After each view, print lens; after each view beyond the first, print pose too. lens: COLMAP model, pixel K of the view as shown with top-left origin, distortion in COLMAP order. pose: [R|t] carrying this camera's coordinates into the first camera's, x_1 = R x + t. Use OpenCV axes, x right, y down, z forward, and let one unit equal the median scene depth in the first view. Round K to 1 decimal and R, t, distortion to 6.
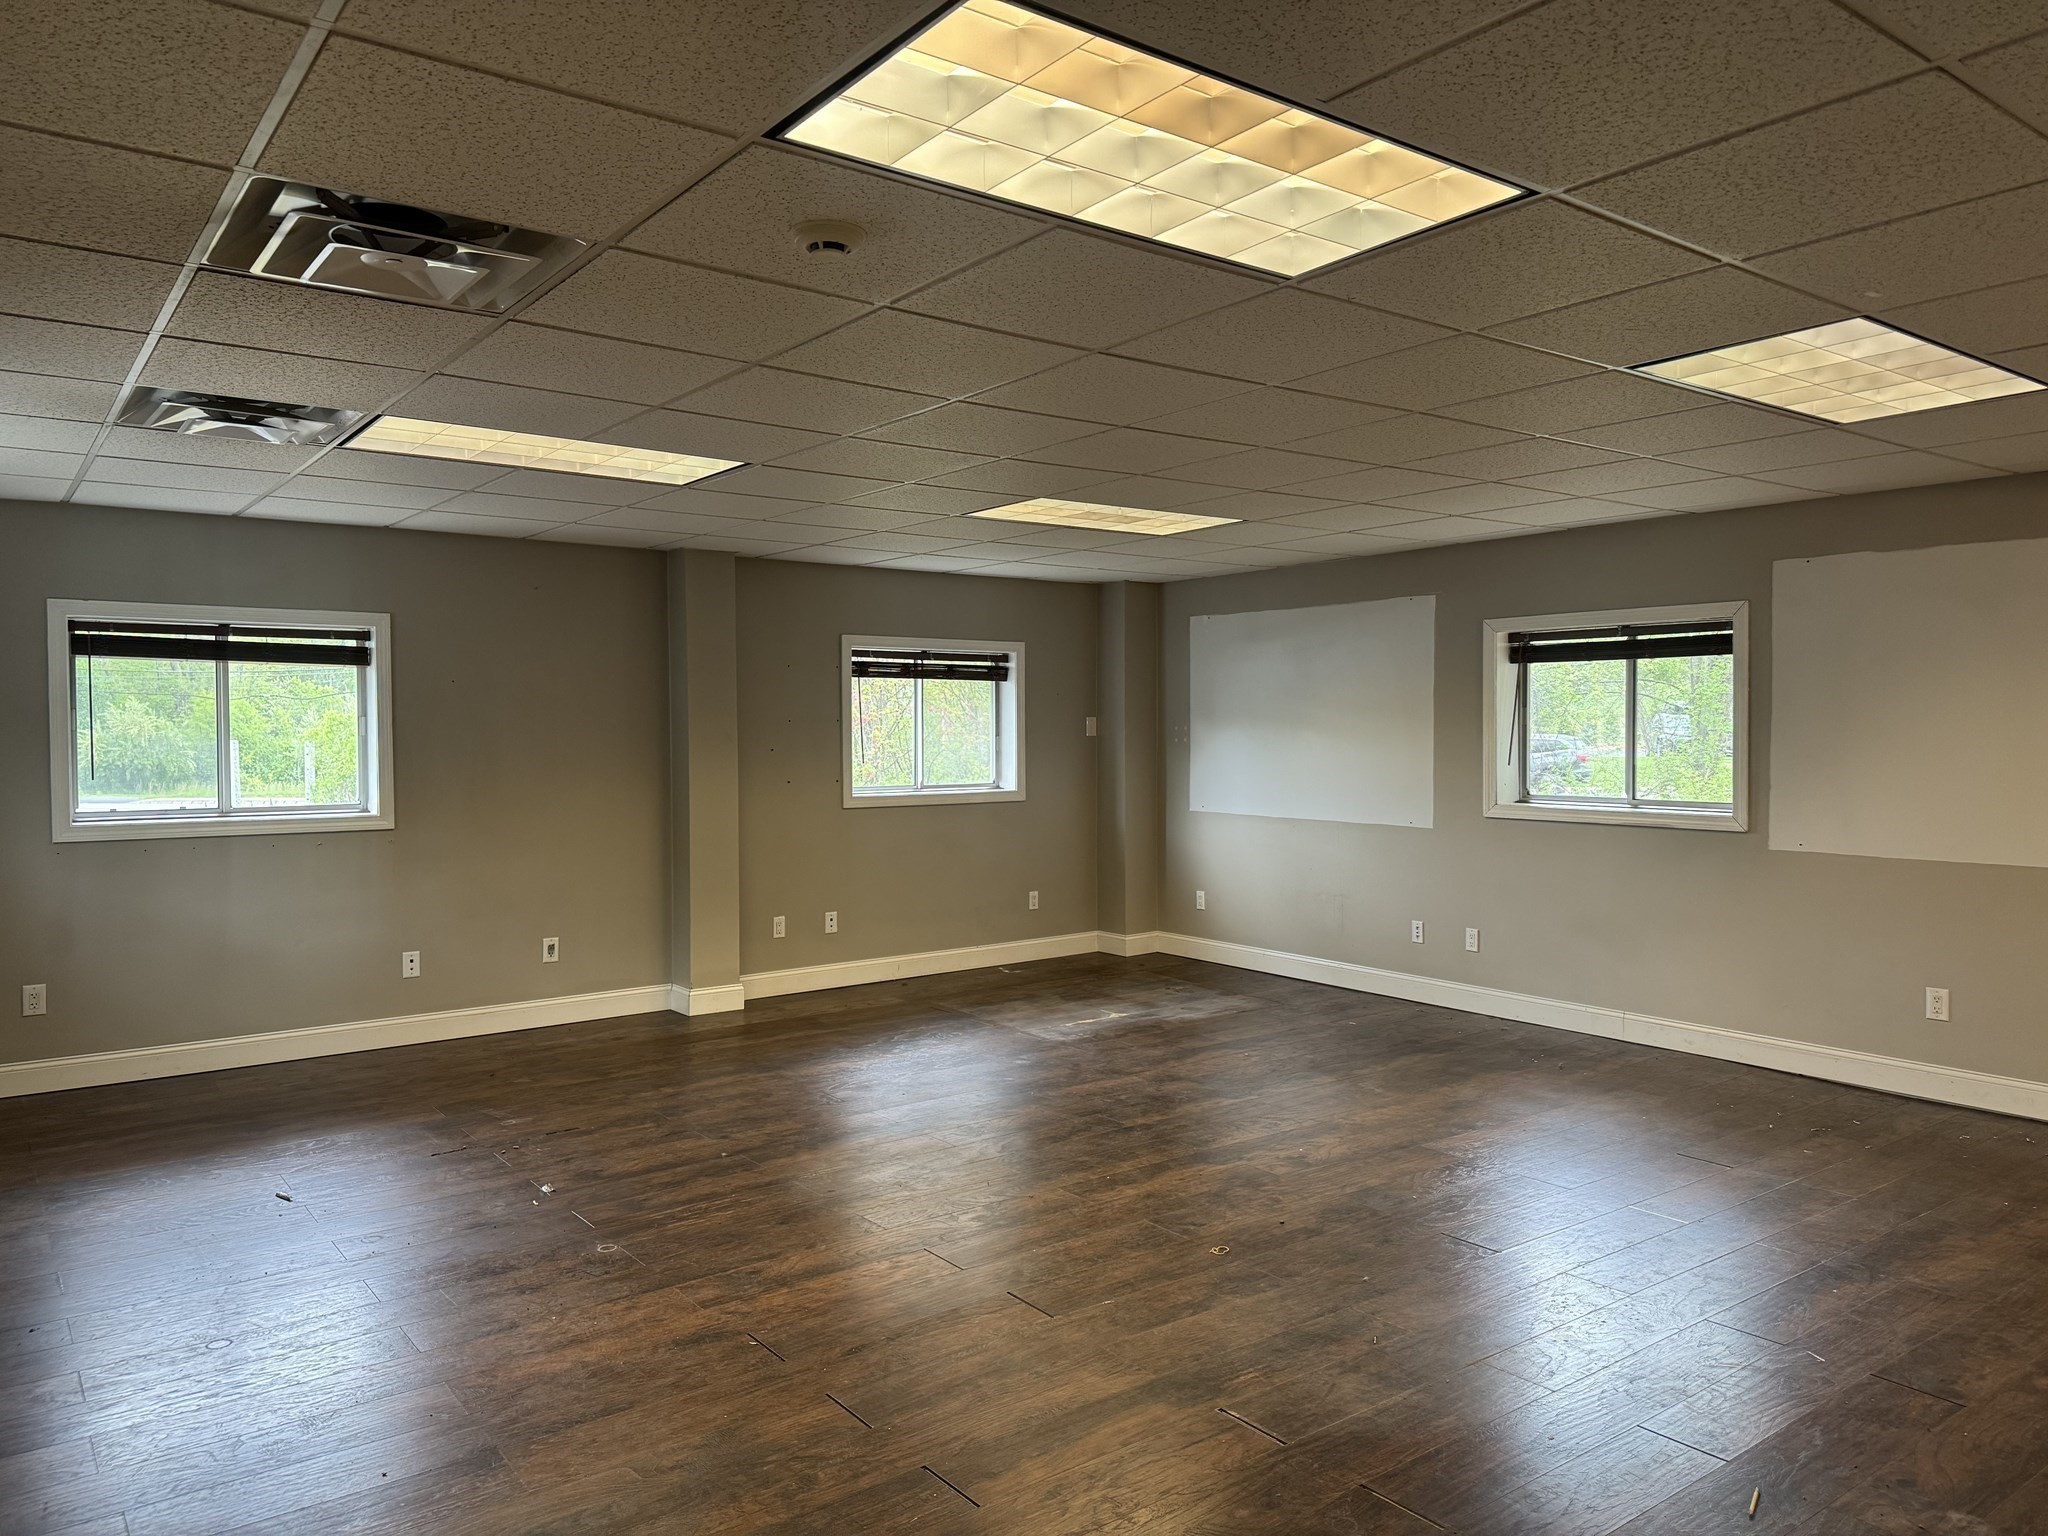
lens RADIAL K [[1467.2, 0, 1024.0], [0, 1467.2, 768.0], [0, 0, 1]] dist [0.003529, -0.005099]
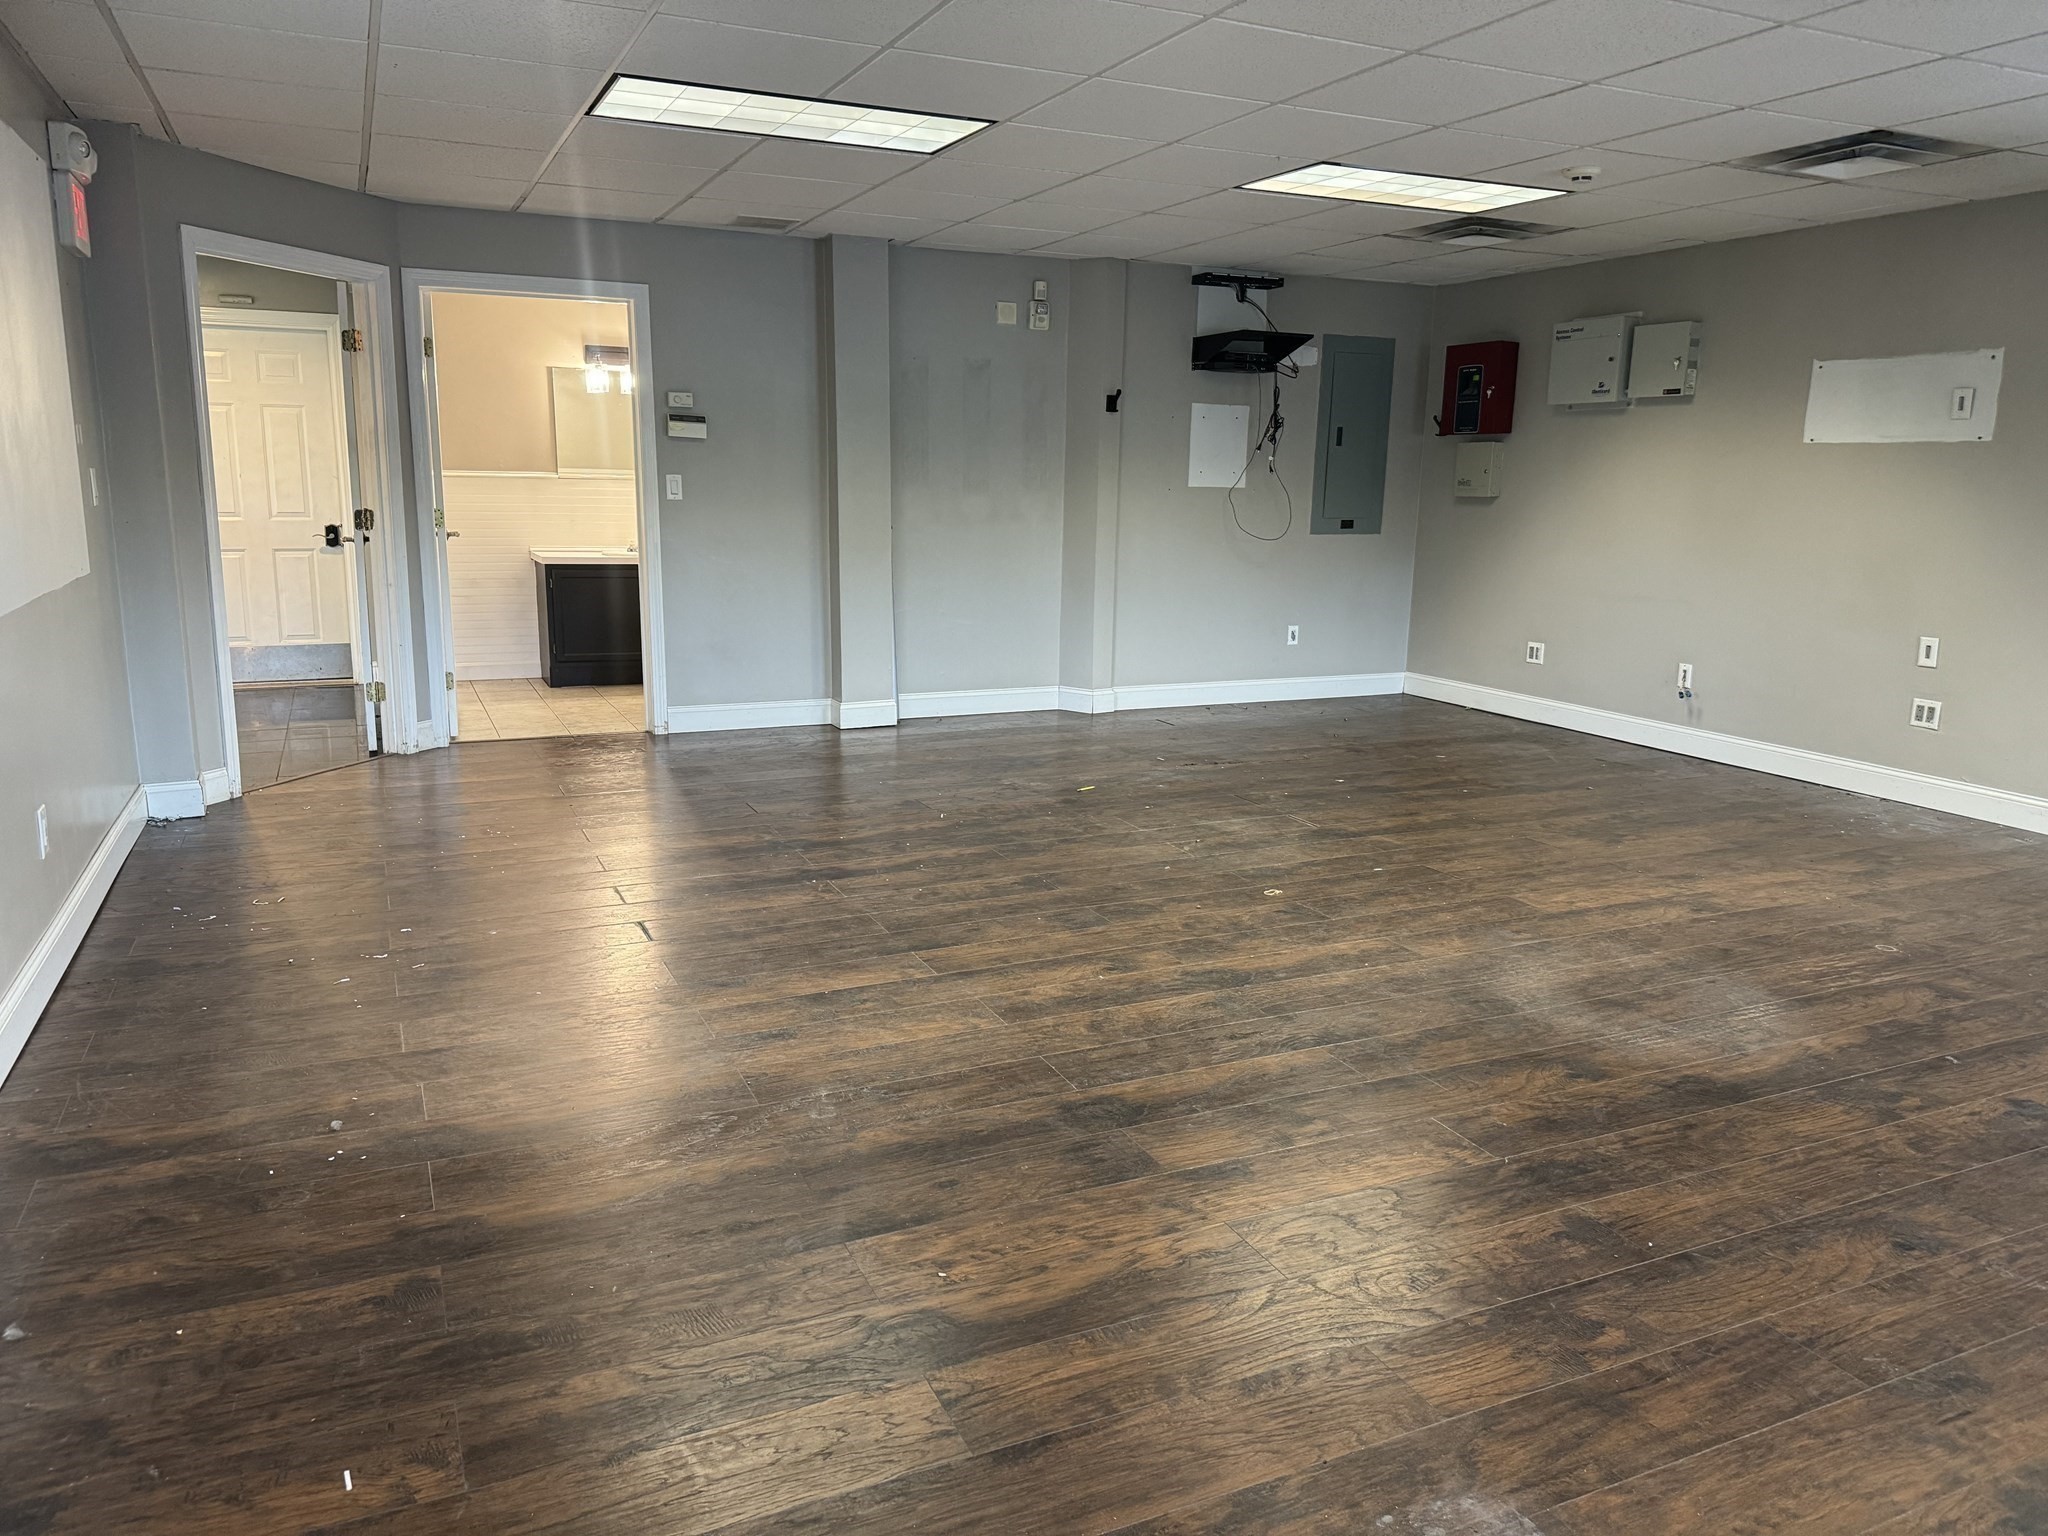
lens RADIAL K [[1467.2, 0, 1024.0], [0, 1467.2, 768.0], [0, 0, 1]] dist [0.003529, -0.005099]
pose [[-0.978670, -0.044107, 0.200649, 0.087852], [0.002803, 0.973723, 0.227718, -0.019932], [-0.205420, 0.223423, -0.952830, 1.866603]]
